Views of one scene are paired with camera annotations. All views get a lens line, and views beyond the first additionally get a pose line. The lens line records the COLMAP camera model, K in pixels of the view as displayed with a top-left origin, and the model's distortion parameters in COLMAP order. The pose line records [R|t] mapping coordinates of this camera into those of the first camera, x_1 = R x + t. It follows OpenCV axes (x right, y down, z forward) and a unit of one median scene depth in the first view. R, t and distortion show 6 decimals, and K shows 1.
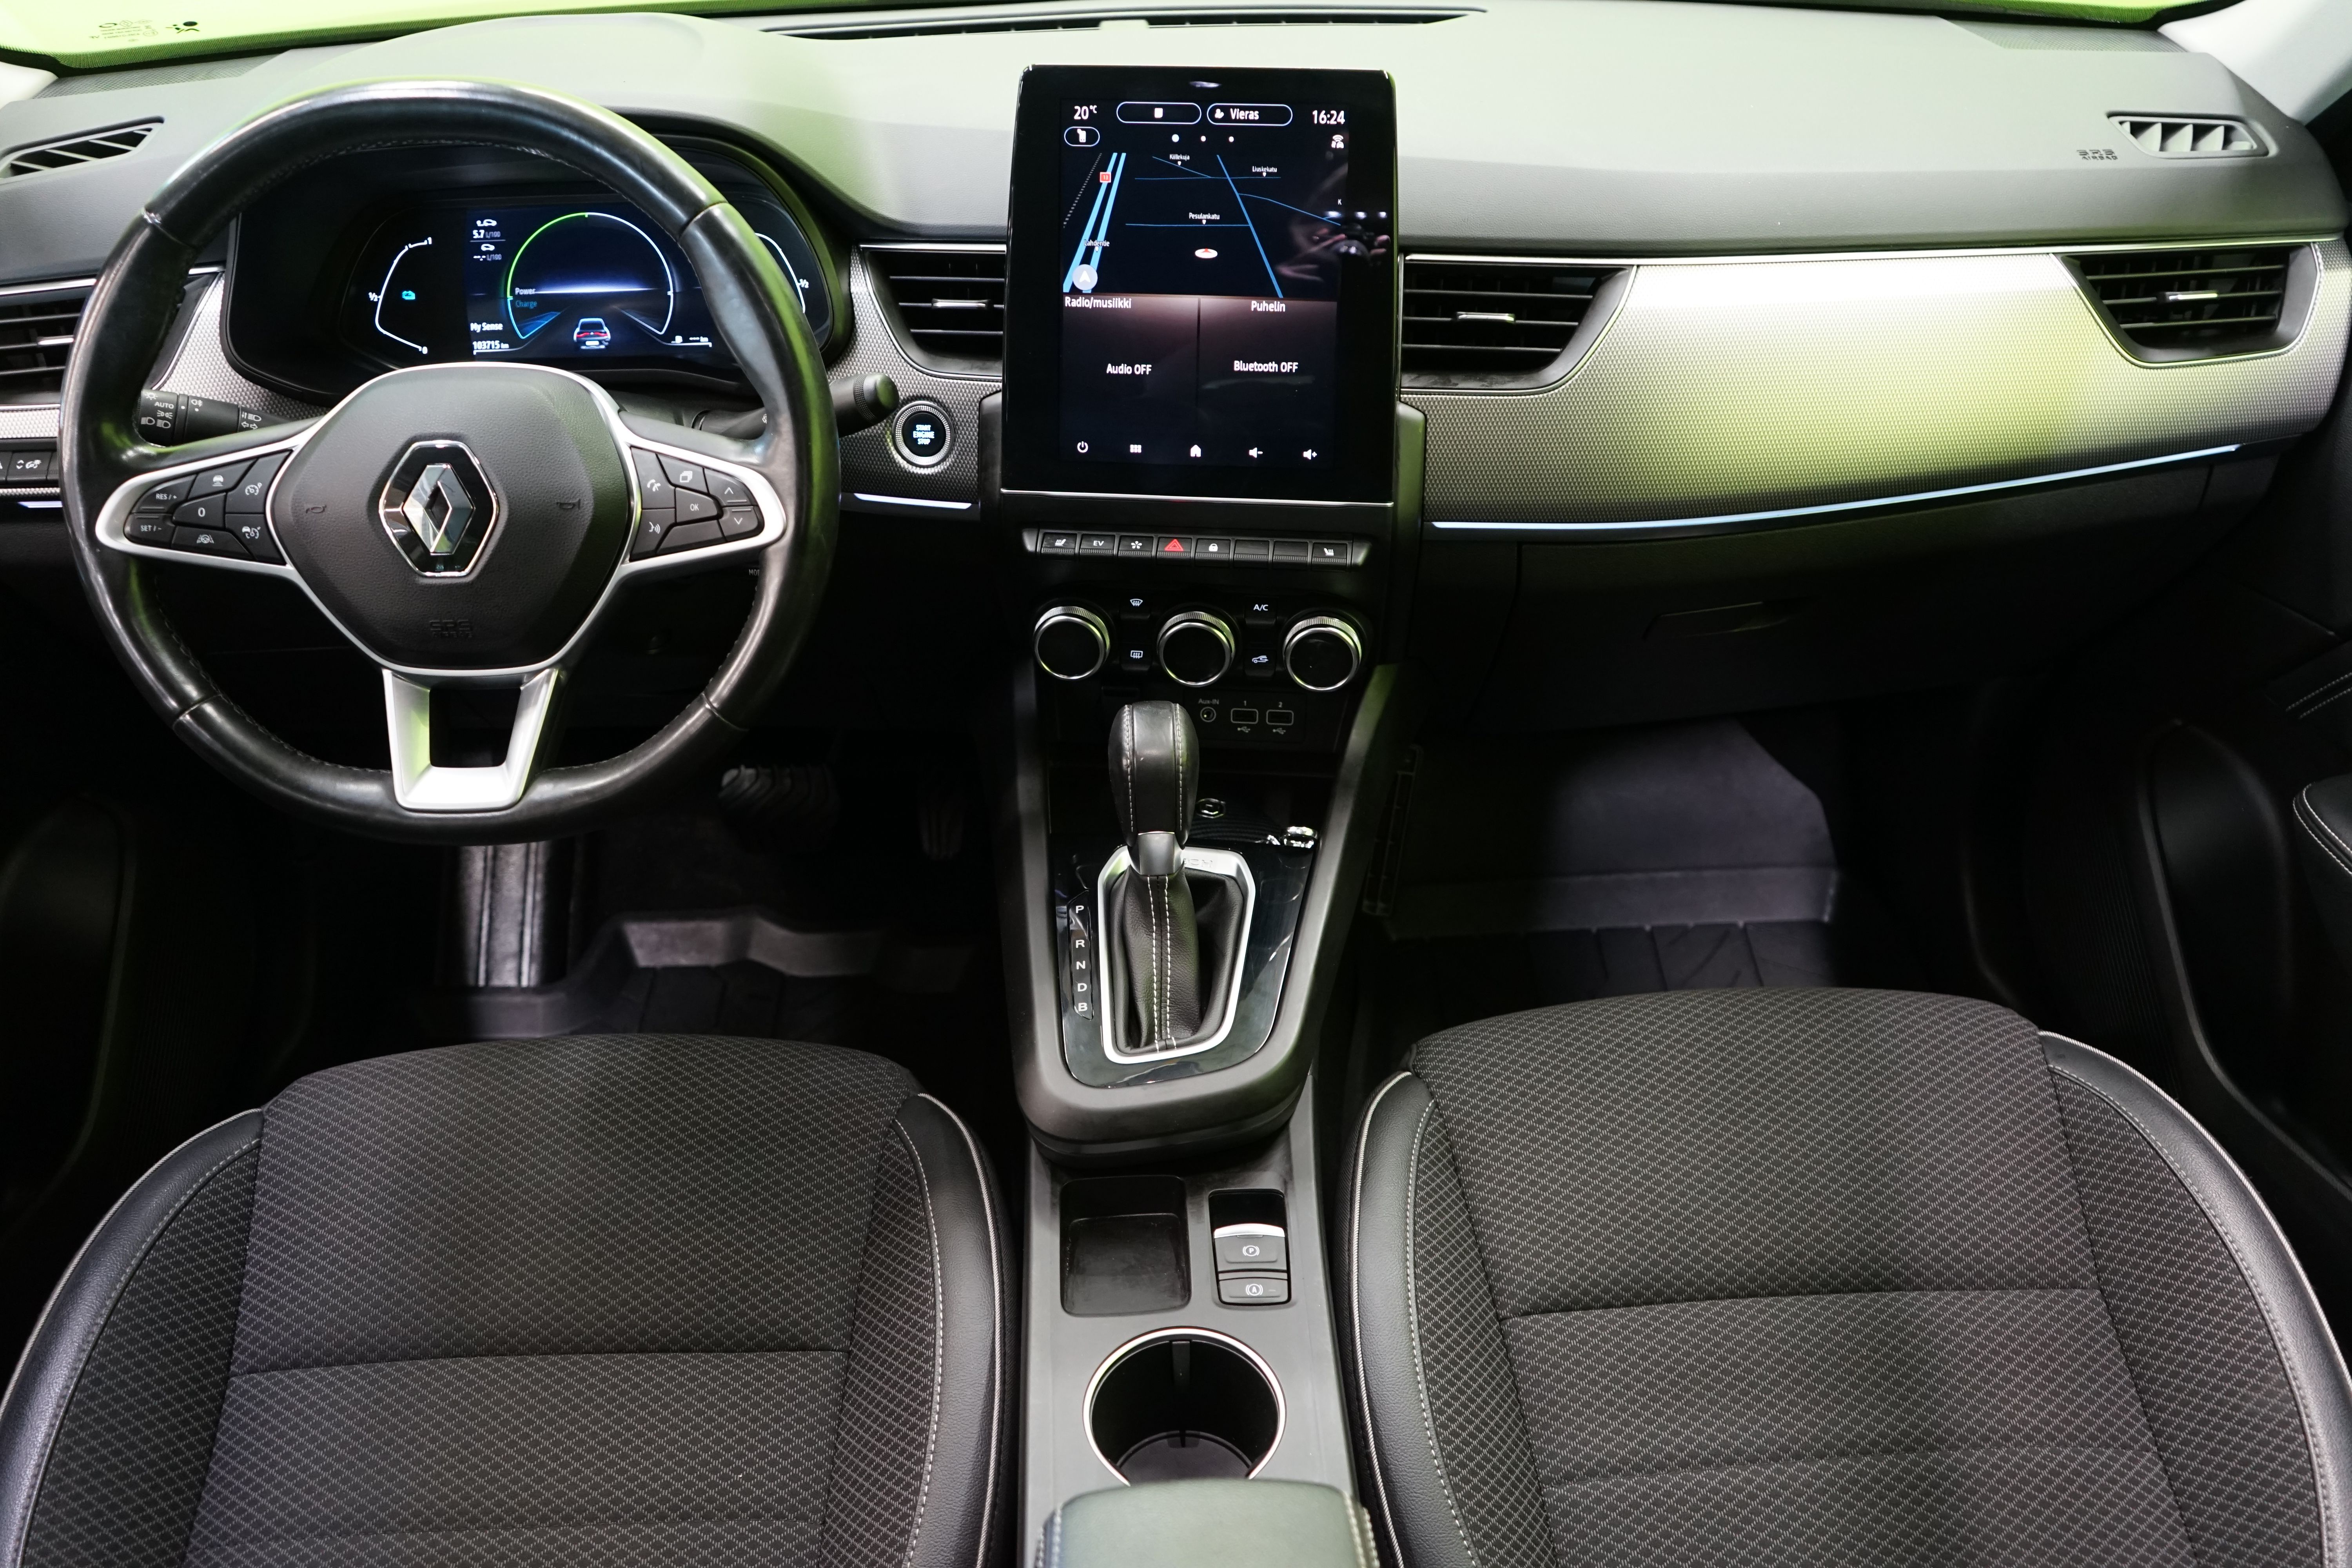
lens RADIAL K [[1847.3, 0, 1176.0], [0, 1847.3, 784.0], [0, 0, 1]] dist [-0.006664, 0.003032]
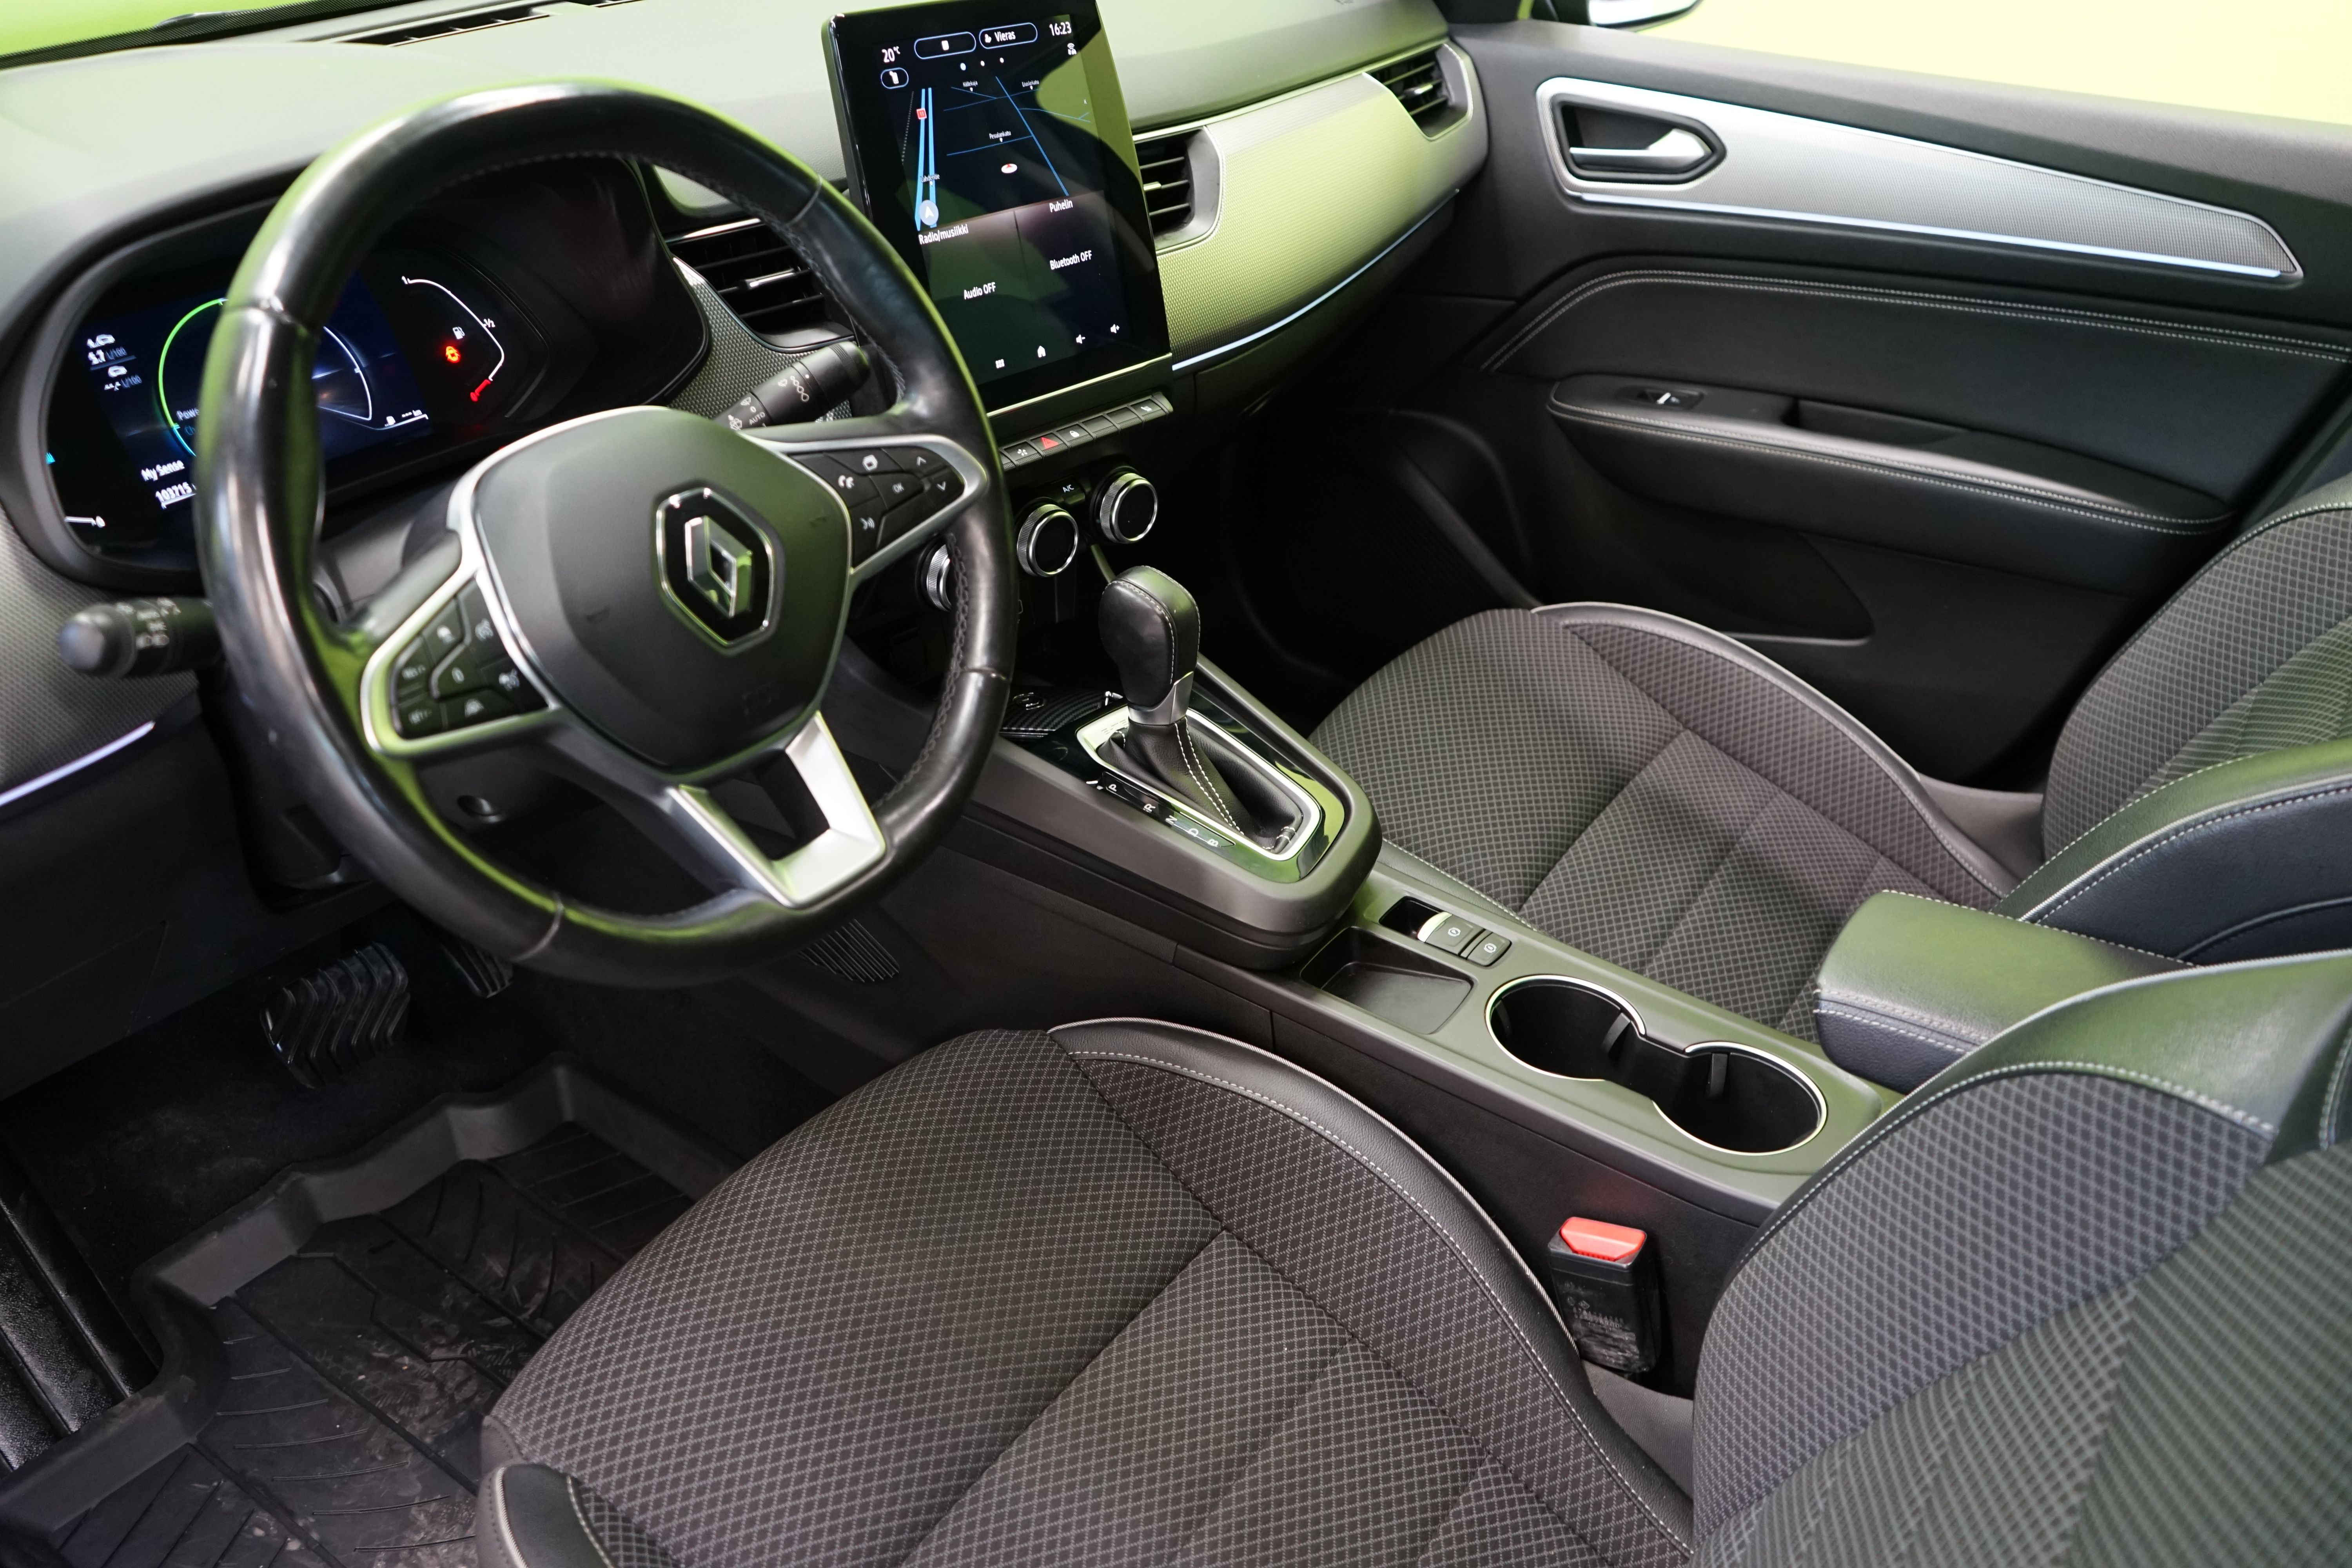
lens RADIAL K [[1847.3, 0, 1176.0], [0, 1847.3, 784.0], [0, 0, 1]] dist [-0.006664, 0.003032]
pose [[0.609544, -0.399498, 0.684731, -0.804927], [0.405372, 0.899347, 0.163853, -0.100292], [-0.681270, 0.177695, 0.710137, 0.228911]]
